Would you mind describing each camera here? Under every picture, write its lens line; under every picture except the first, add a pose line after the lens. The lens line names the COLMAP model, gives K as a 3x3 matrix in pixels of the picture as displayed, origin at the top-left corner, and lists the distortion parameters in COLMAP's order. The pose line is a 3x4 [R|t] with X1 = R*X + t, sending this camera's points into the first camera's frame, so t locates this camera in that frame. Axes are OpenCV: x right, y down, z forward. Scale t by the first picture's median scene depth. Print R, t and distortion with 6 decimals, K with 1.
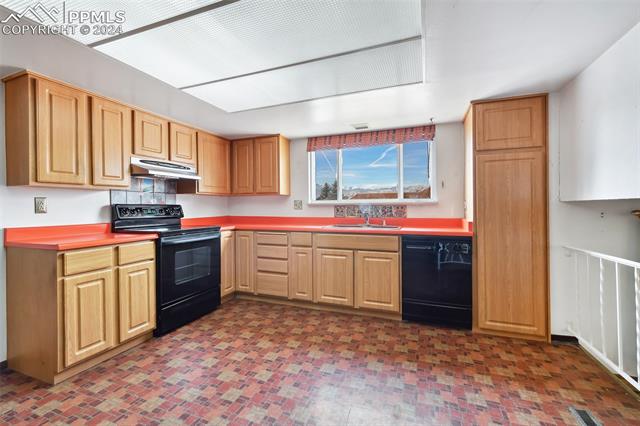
lens RADIAL K [[281.5, 0, 320.0], [0, 281.5, 213.0], [0, 0, 1]] dist [0.000916, -0.000091]
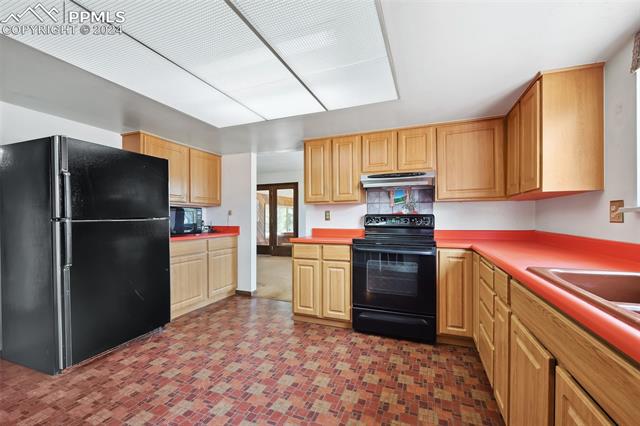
lens RADIAL K [[264.9, 0, 321.9], [0, 264.9, 221.6], [0, 0, 1]] dist [0.000705, -0.000346]
pose [[-0.020703, 0.019611, -0.999593, 0.395335], [-0.021084, 0.999577, 0.020047, -0.015789], [0.999563, 0.021491, -0.020280, 0.716350]]
